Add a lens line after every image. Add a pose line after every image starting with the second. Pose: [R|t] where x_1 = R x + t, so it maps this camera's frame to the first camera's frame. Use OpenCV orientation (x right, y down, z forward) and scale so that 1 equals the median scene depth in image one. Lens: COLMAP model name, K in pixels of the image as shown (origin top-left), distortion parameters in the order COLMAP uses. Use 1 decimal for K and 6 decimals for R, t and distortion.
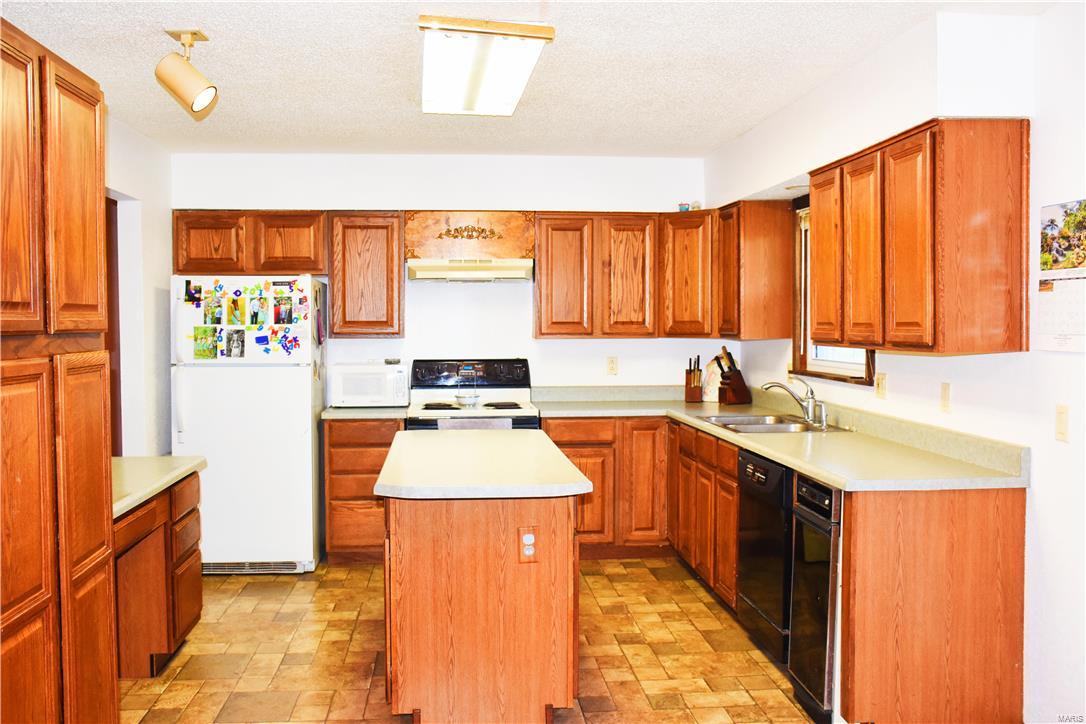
lens RADIAL K [[967.0, 0, 570.1], [0, 967.0, 359.1], [0, 0, 1]] dist [-0.083758, 0.070069]
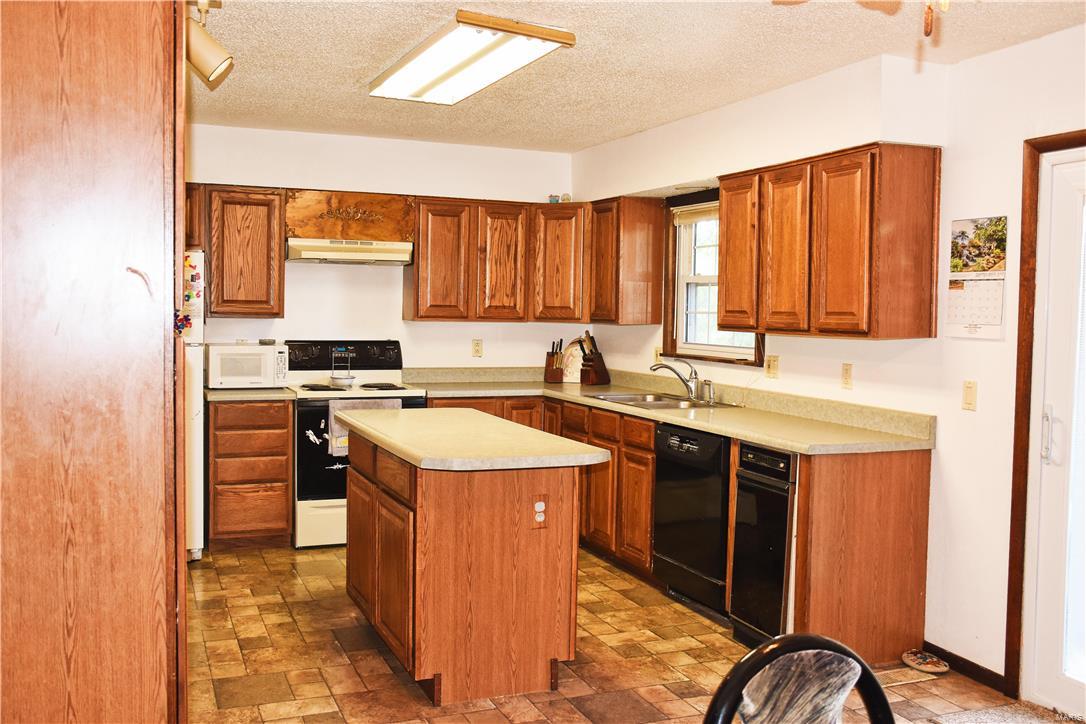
lens RADIAL K [[967.0, 0, 570.1], [0, 967.0, 359.1], [0, 0, 1]] dist [-0.083758, 0.070069]
pose [[0.955181, 0.004187, 0.295994, -0.246771], [-0.008729, 0.999864, 0.014027, 0.004666], [-0.295895, -0.015982, 0.955087, -0.028087]]
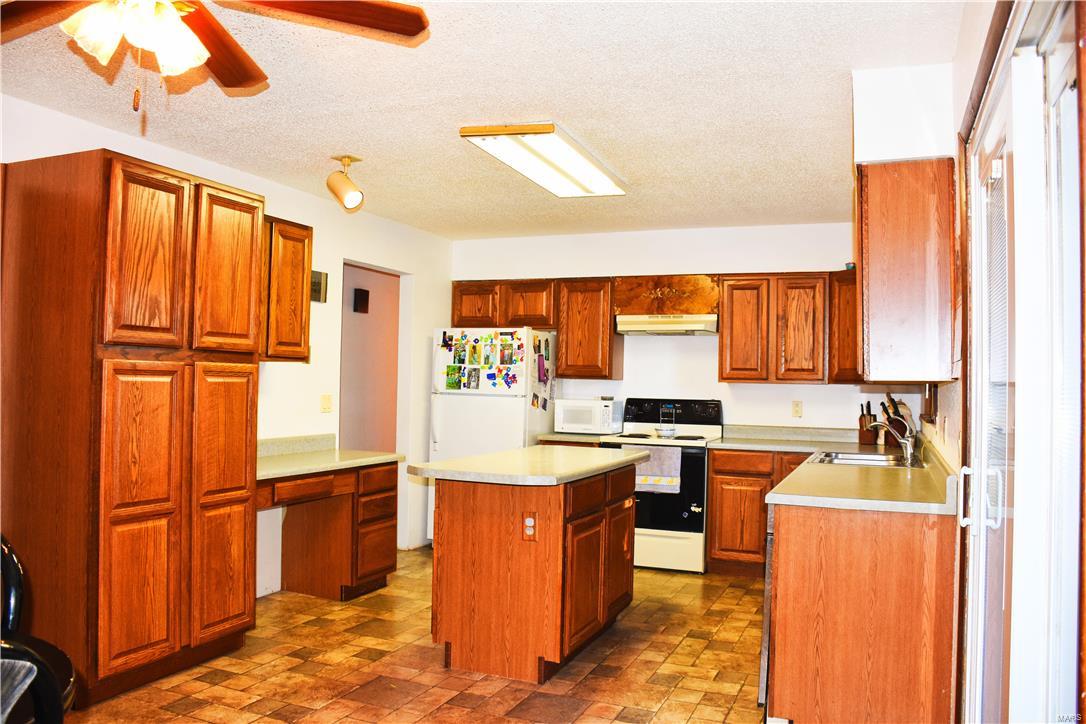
lens RADIAL K [[845.0, 0, 580.0], [0, 845.0, 362.1], [0, 0, 1]] dist [-0.127821, 0.003326]
pose [[0.889228, 0.008757, -0.457380, 0.387919], [-0.040230, 0.997440, -0.059117, 0.029475], [0.455691, 0.070969, 0.887304, 0.025403]]
